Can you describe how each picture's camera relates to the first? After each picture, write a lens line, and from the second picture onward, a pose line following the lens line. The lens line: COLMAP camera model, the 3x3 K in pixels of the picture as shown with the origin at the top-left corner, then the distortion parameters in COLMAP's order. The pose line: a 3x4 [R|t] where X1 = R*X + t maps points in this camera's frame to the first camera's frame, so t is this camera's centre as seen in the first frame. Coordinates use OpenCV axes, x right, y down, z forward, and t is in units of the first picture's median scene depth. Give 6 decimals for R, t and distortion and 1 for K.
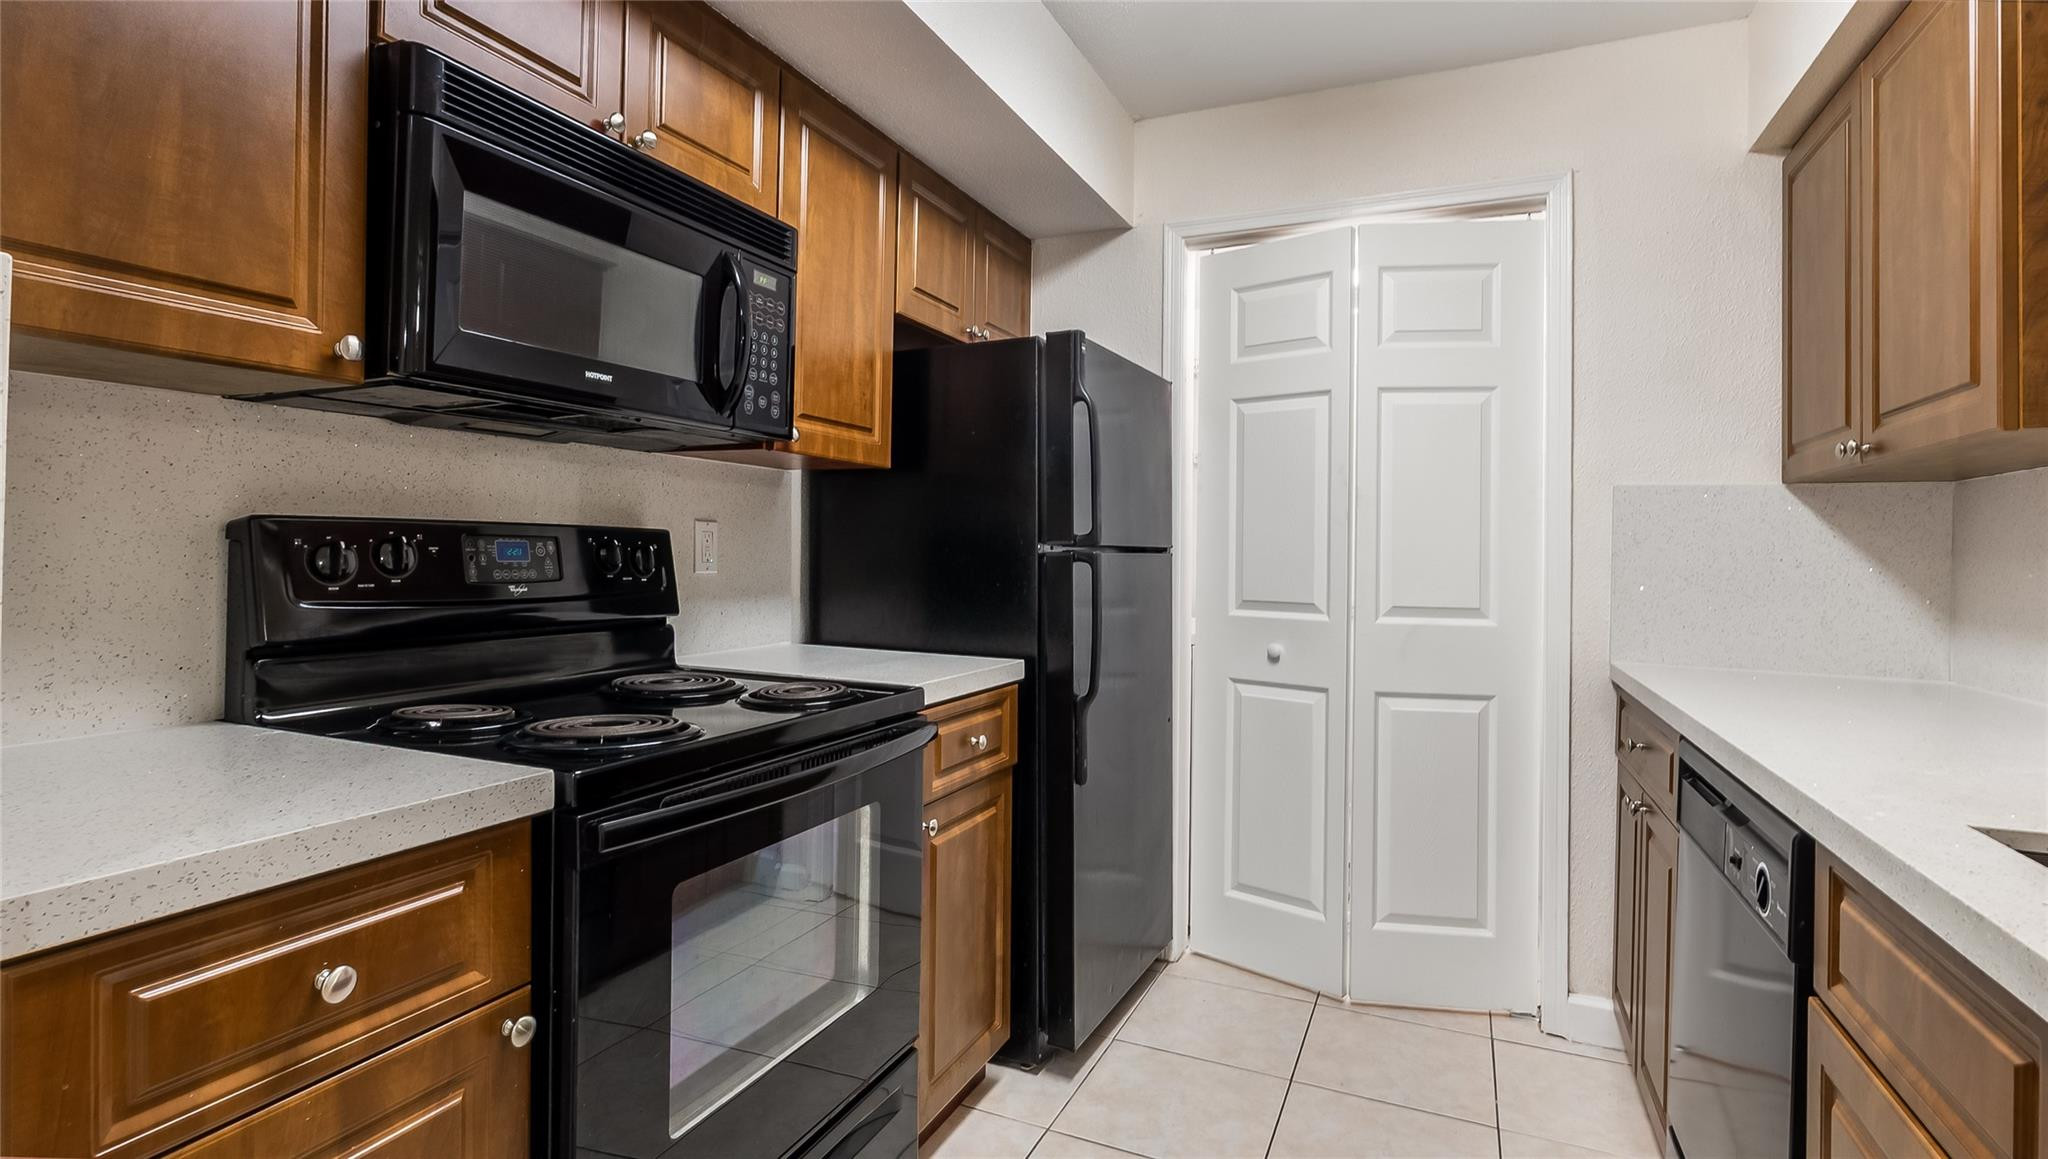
lens RADIAL K [[985.8, 0, 1013.2], [0, 985.8, 552.8], [0, 0, 1]] dist [-0.003971, 0.000072]
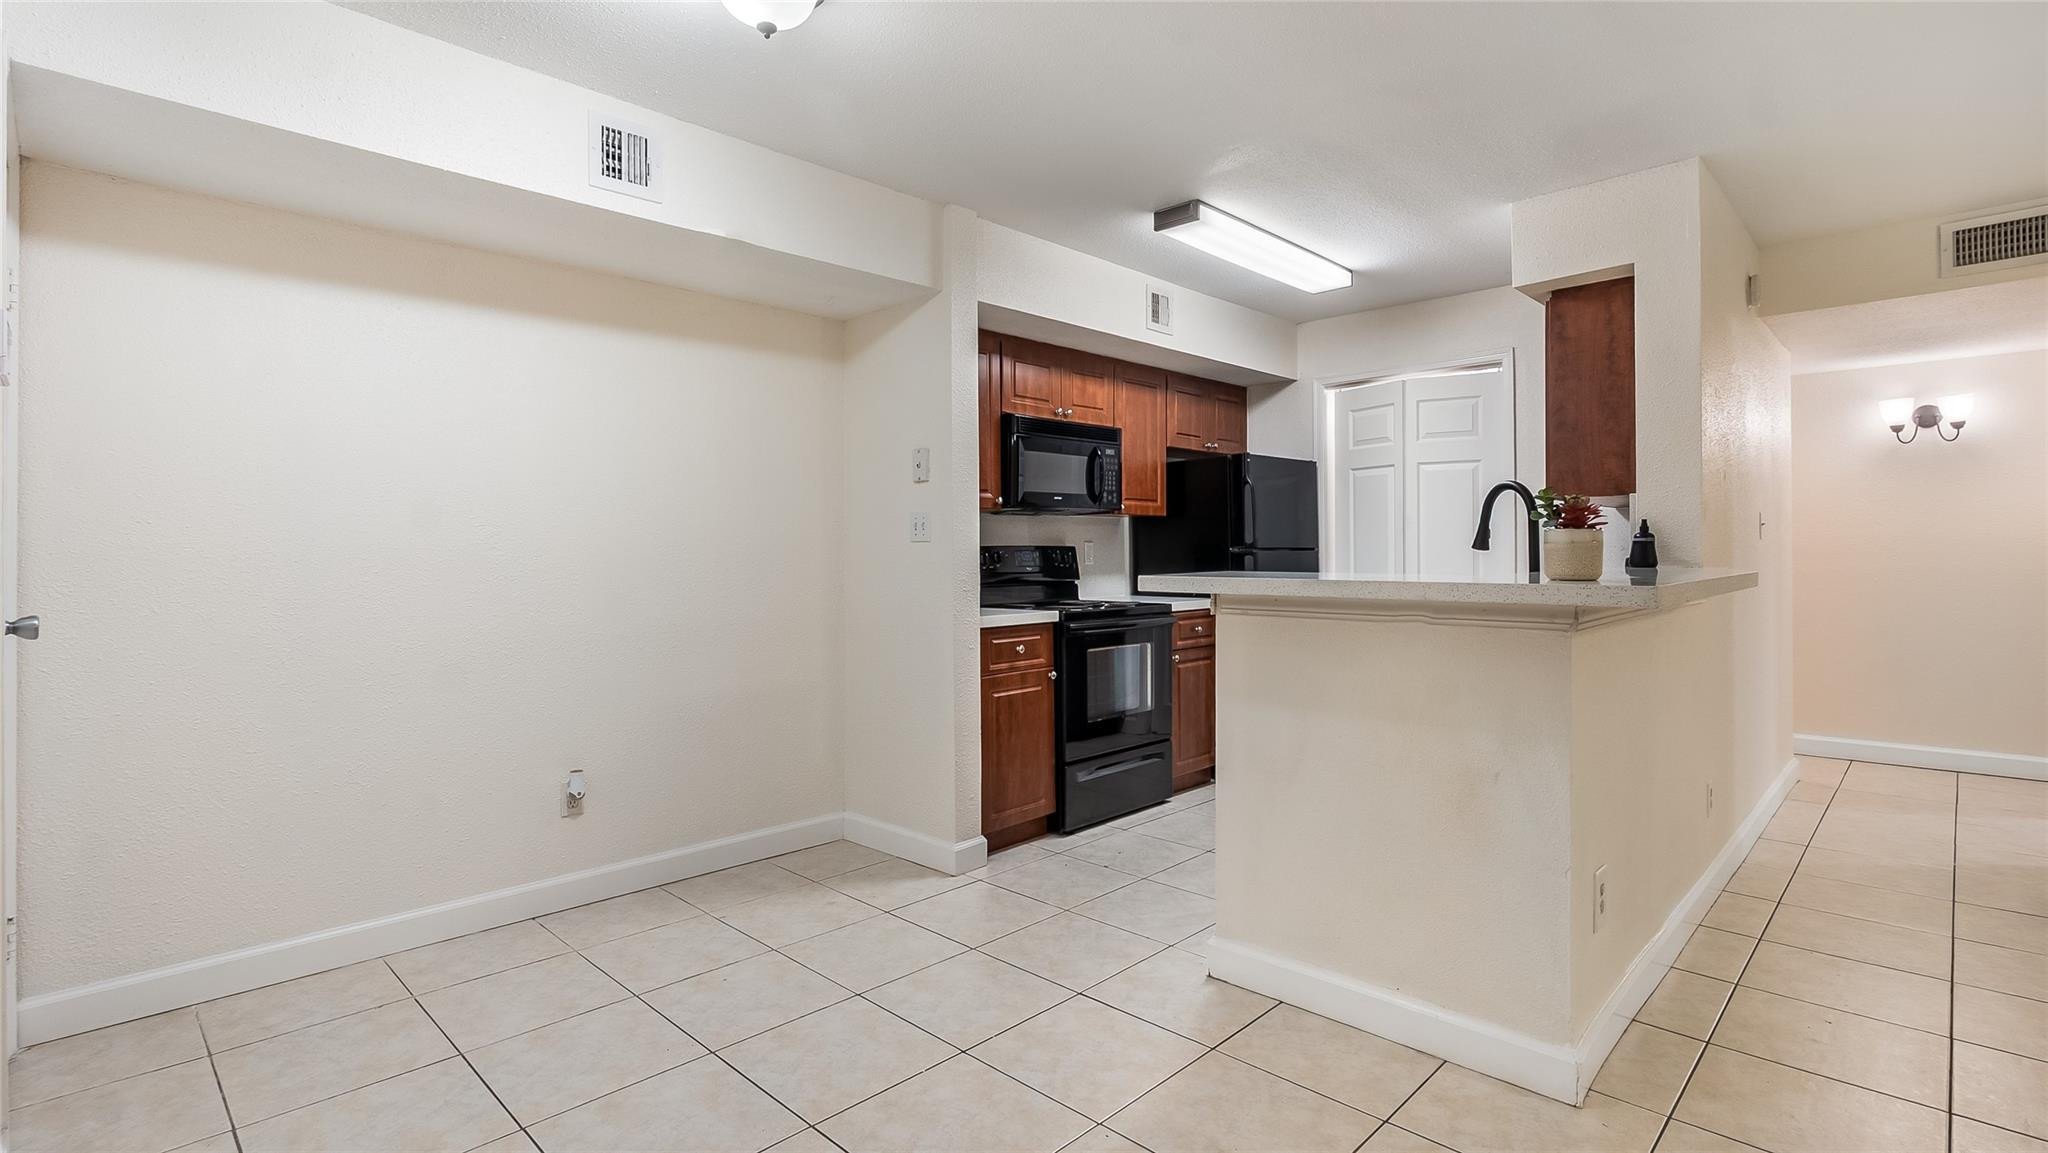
lens RADIAL K [[960.8, 0, 1020.8], [0, 960.8, 556.0], [0, 0, 1]] dist [-0.011142, -0.000326]
pose [[0.938781, -0.022411, -0.343784, 0.375636], [0.022154, 0.999744, -0.004675, 0.011061], [0.343800, -0.003228, 0.939037, -1.399188]]
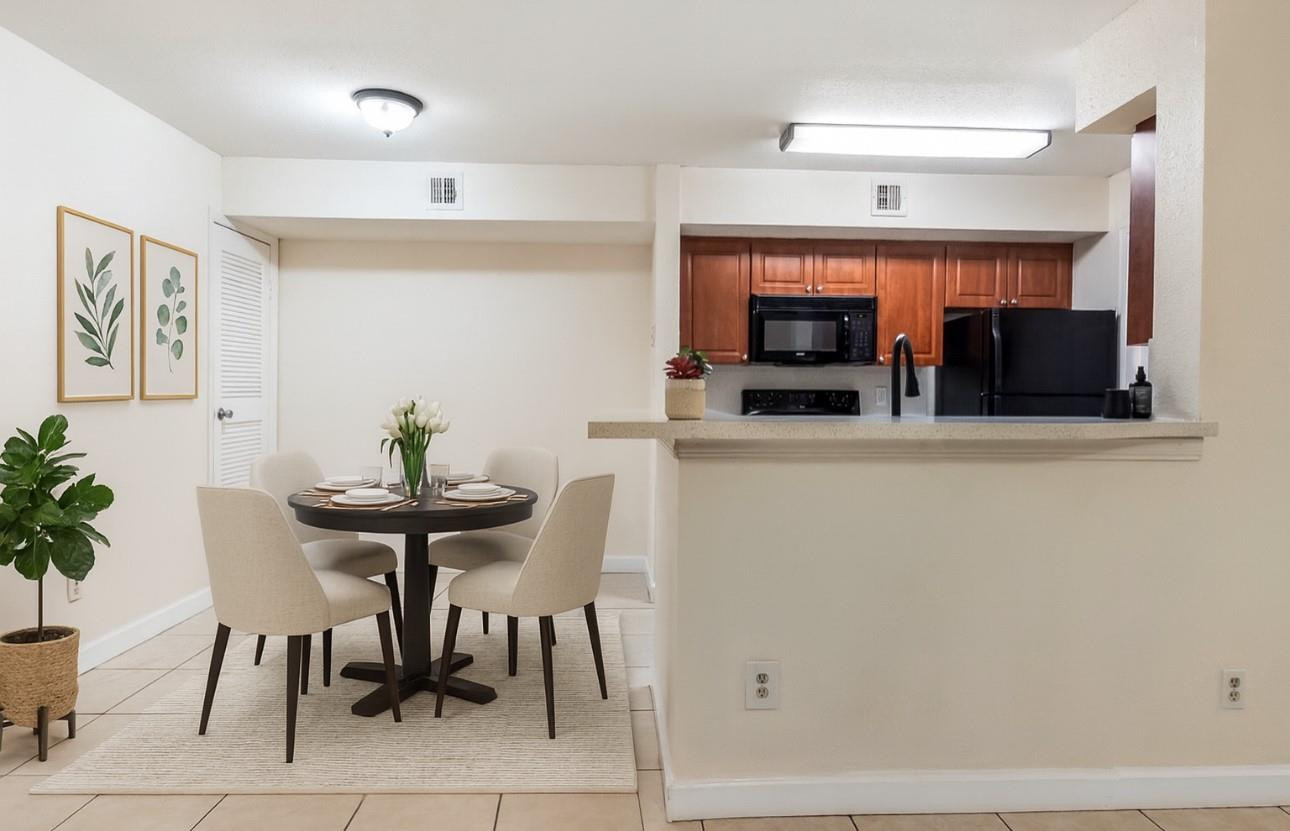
lens RADIAL K [[716.0, 0, 647.8], [0, 716.0, 410.9], [0, 0, 1]] dist [-0.007687, -0.002408]
pose [[0.449626, 0.008645, -0.893175, 1.473354], [-0.003367, 0.999962, 0.007984, 0.027567], [0.893210, -0.000582, 0.449639, -0.688293]]
